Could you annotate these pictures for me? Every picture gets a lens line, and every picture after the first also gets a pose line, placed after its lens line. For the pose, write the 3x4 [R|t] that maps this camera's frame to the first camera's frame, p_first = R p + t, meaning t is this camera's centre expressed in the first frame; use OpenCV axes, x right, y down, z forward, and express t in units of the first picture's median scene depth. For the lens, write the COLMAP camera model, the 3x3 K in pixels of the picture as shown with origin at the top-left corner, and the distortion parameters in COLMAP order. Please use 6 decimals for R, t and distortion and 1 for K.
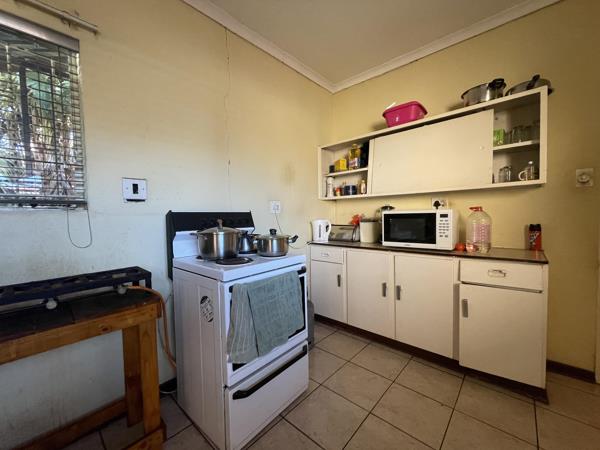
lens RADIAL K [[241.7, 0, 302.6], [0, 241.7, 225.7], [0, 0, 1]] dist [-0.008850, 0.000089]
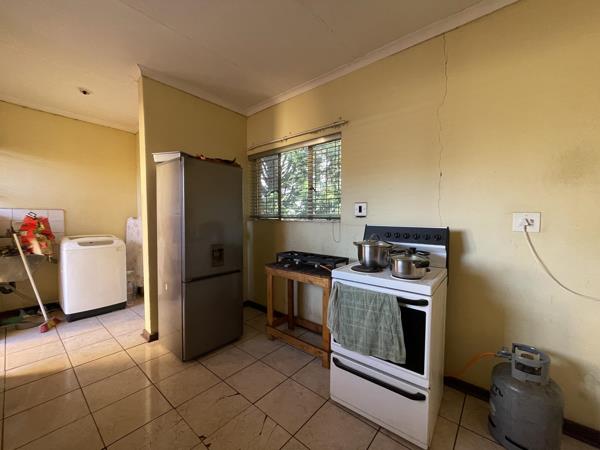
lens RADIAL K [[241.7, 0, 302.7], [0, 241.7, 225.4], [0, 0, 1]] dist [-0.008850, 0.000089]
pose [[0.039845, 0.061984, -0.997282, 0.877607], [-0.050726, 0.996913, 0.059934, -0.127101], [0.997917, 0.048200, 0.042866, 0.583662]]
